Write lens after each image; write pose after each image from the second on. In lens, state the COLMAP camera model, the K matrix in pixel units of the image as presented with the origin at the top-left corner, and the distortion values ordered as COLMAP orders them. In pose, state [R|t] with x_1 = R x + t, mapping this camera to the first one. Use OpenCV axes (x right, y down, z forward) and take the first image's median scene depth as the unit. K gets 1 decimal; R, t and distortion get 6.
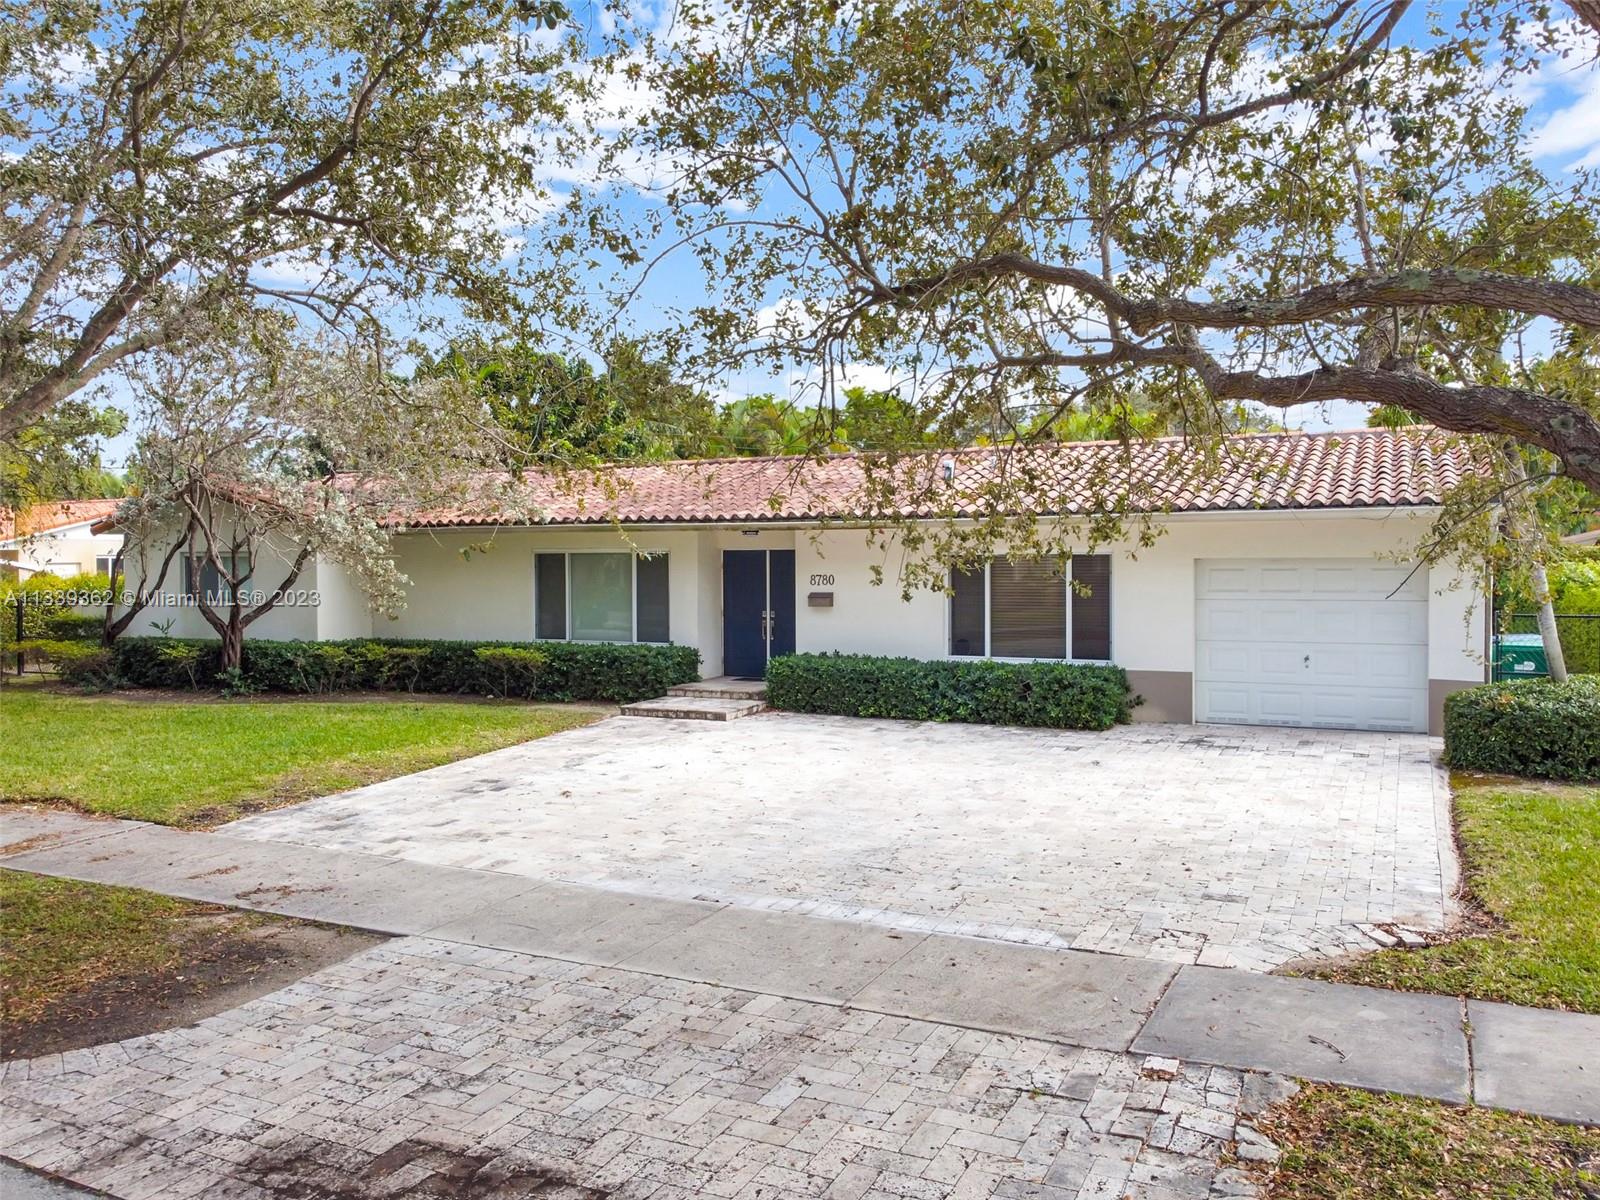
lens RADIAL K [[1196.4, 0, 828.6], [0, 1196.4, 600.3], [0, 0, 1]] dist [-0.002508, 0.002442]
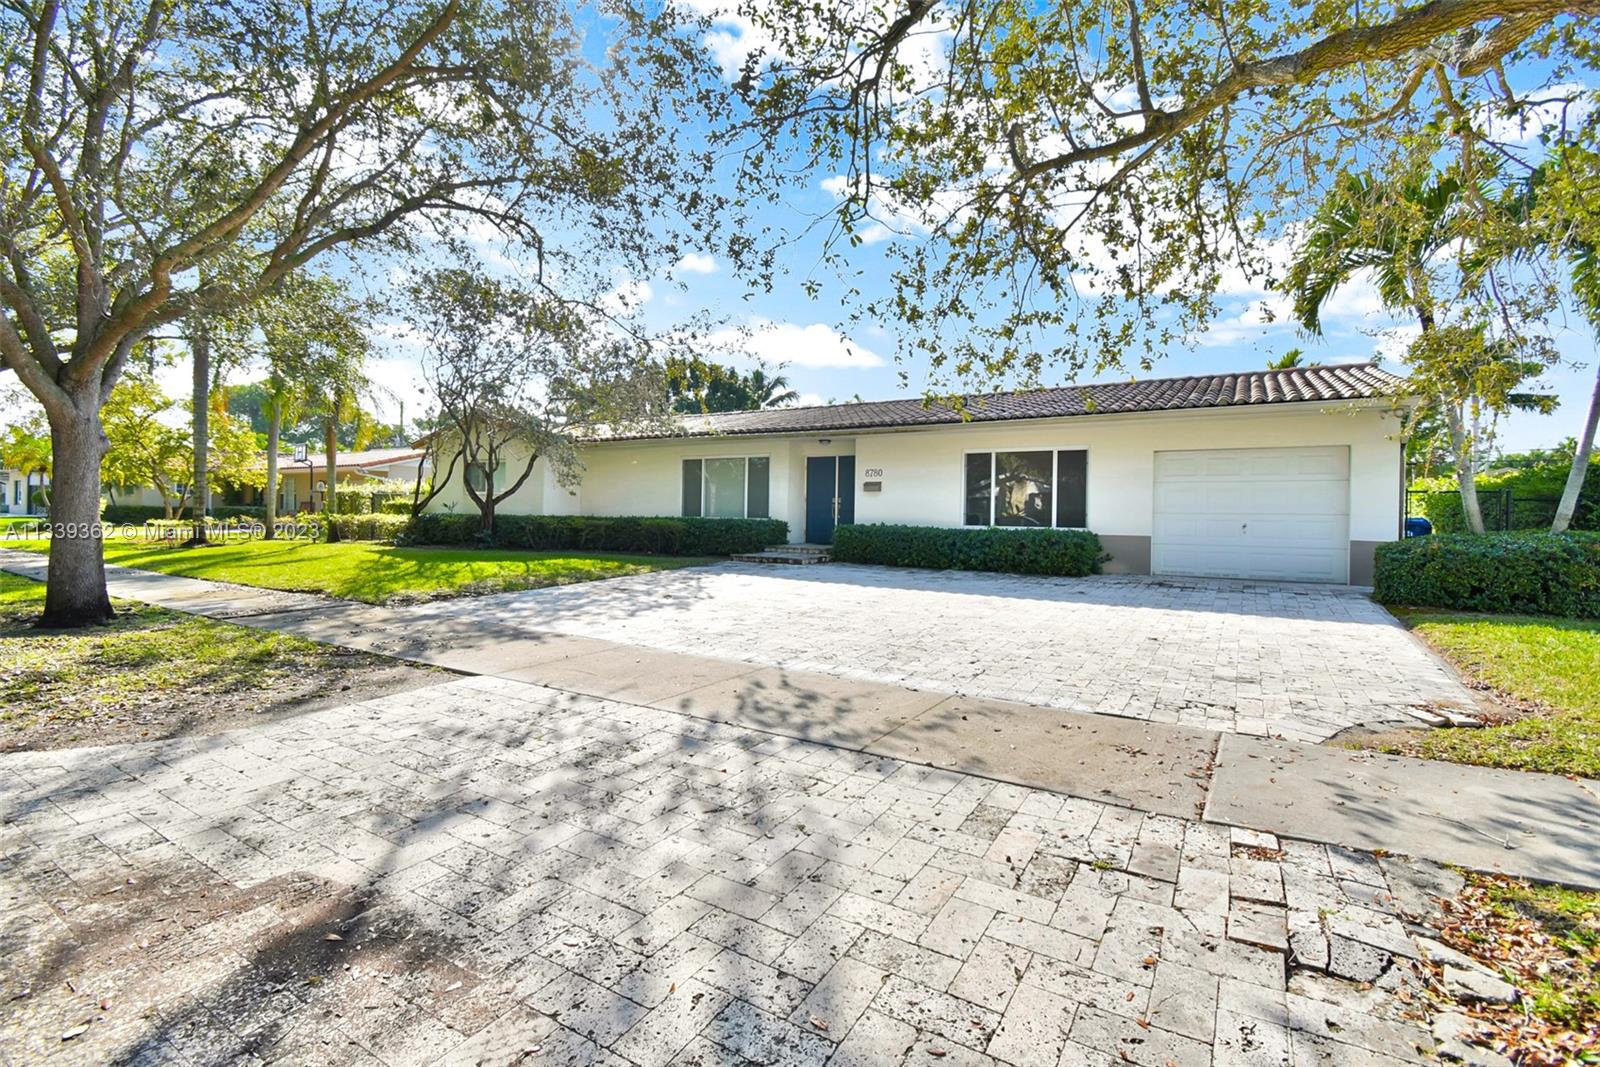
lens RADIAL K [[722.2, 0, 795.9], [0, 722.2, 524.8], [0, 0, 1]] dist [0.024076, -0.027628]
pose [[0.992410, 0.015044, -0.122049, 0.009838], [-0.015796, 0.999862, -0.005192, 0.058051], [0.121954, 0.007080, 0.992510, 0.150011]]
